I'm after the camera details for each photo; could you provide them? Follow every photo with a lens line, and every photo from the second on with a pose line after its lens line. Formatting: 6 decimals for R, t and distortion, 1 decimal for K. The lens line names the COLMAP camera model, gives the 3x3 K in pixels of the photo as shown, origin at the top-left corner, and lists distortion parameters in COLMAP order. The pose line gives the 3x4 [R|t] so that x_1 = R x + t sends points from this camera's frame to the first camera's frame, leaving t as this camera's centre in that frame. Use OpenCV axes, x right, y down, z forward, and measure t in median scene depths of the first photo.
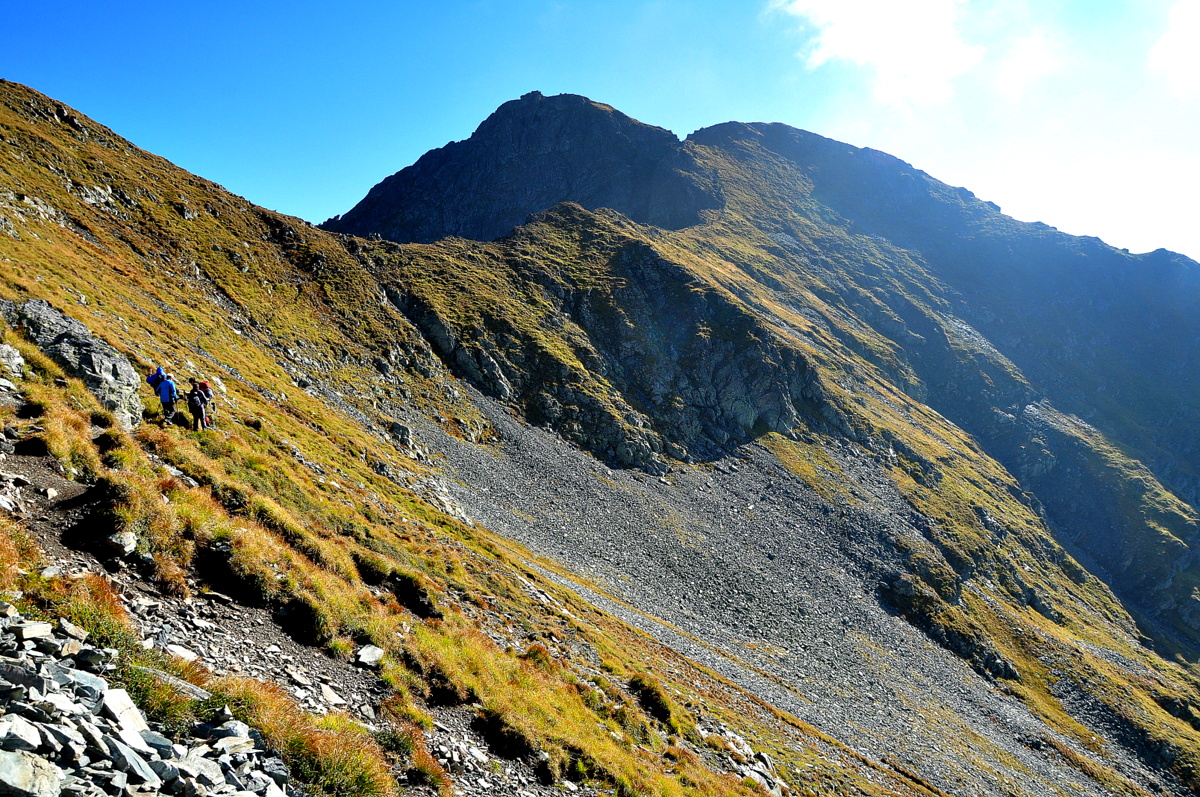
lens RADIAL K [[938.2, 0, 600.0], [0, 938.2, 398.5], [0, 0, 1]] dist [-0.166947, 0.127774]
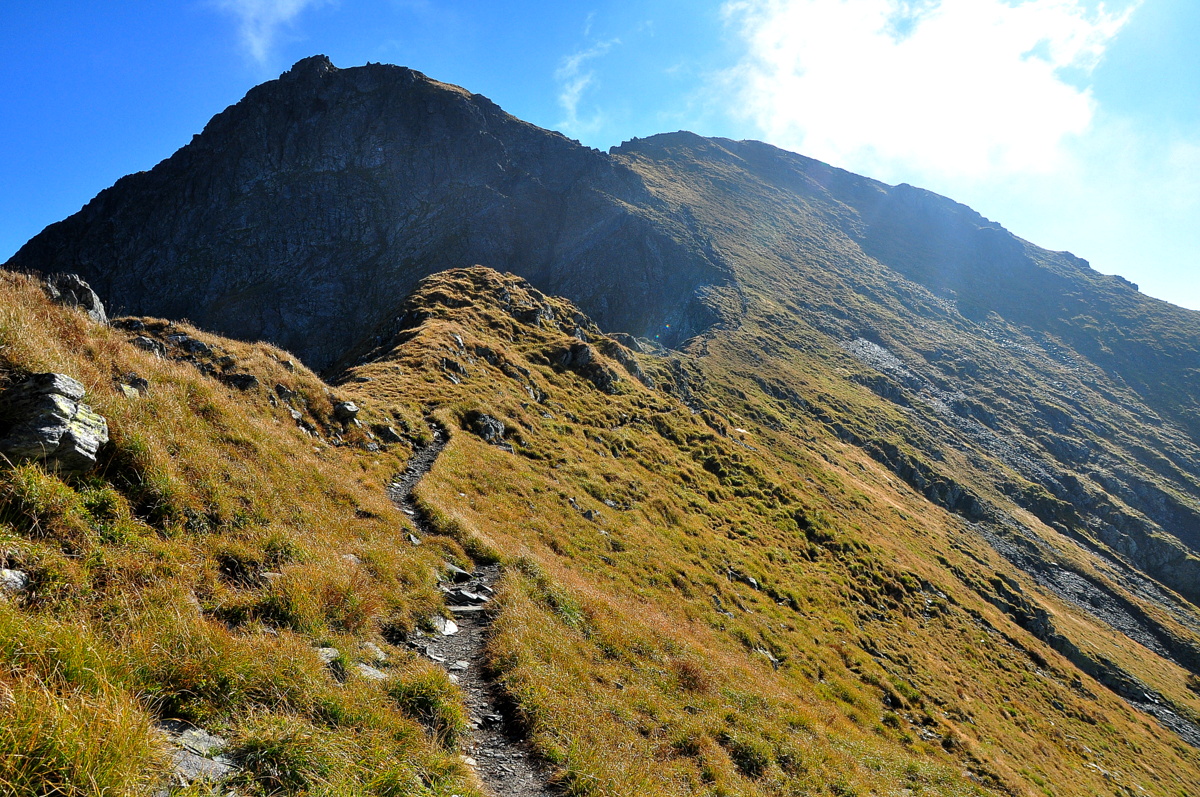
lens RADIAL K [[938.2, 0, 600.0], [0, 938.2, 398.5], [0, 0, 1]] dist [-0.166947, 0.127774]
pose [[0.985601, -0.010375, 0.168767, -0.003206], [0.024550, 0.996320, -0.082120, -0.101518], [-0.167294, 0.085081, 0.982229, 0.509018]]
